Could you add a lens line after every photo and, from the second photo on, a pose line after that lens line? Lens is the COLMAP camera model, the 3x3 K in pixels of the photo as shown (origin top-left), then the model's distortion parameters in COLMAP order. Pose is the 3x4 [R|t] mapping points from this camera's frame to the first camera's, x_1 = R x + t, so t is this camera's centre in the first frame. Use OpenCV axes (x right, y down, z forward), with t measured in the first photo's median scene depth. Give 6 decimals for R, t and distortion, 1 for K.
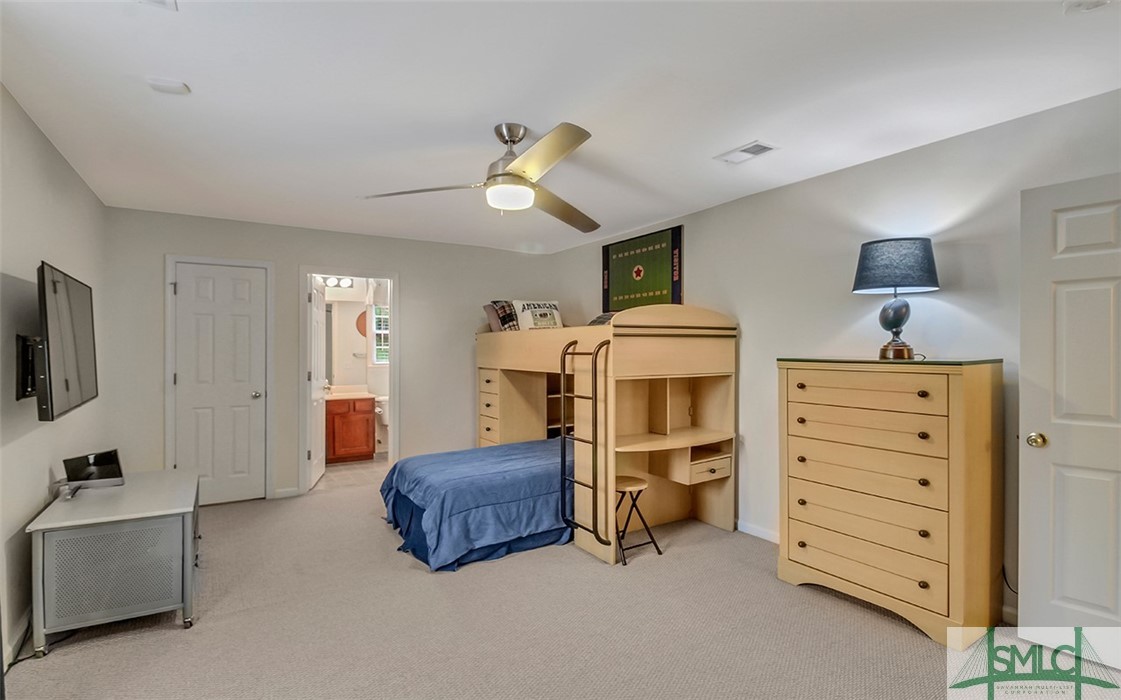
lens RADIAL K [[529.1, 0, 561.8], [0, 529.1, 350.3], [0, 0, 1]] dist [-0.013171, -0.001377]
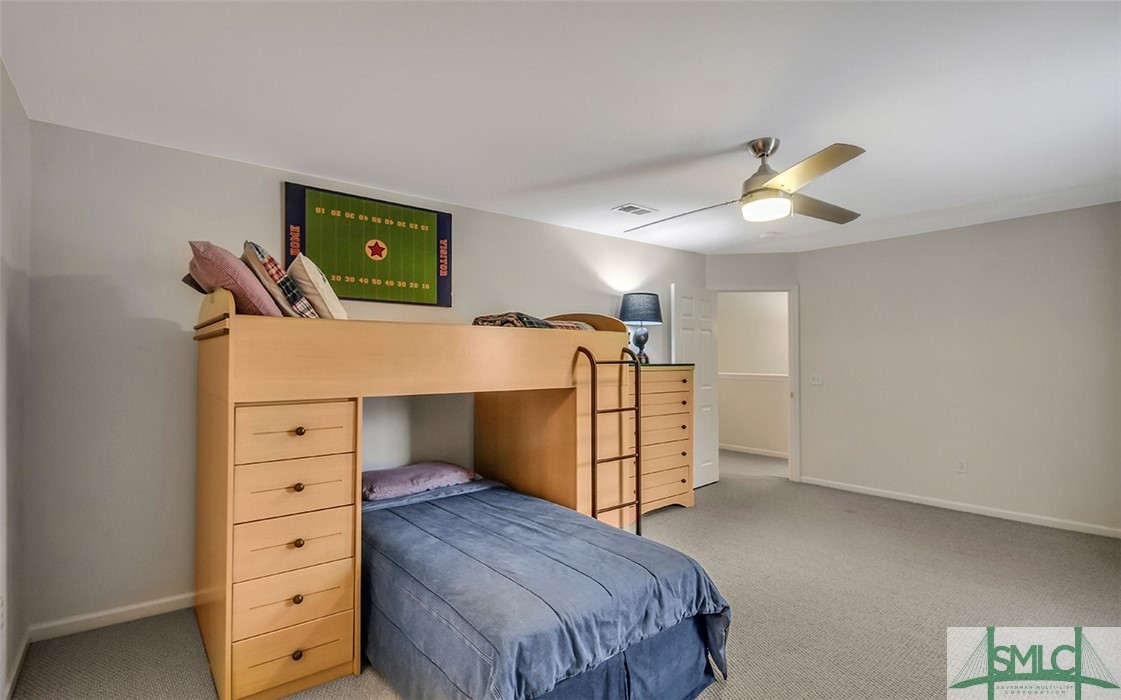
lens RADIAL K [[529.1, 0, 561.7], [0, 529.1, 348.9], [0, 0, 1]] dist [-0.013171, -0.001377]
pose [[-0.119172, 0.016942, 0.992729, -0.643287], [-0.000623, 0.999853, -0.017138, -0.000541], [-0.992873, -0.002660, -0.119144, 0.906898]]
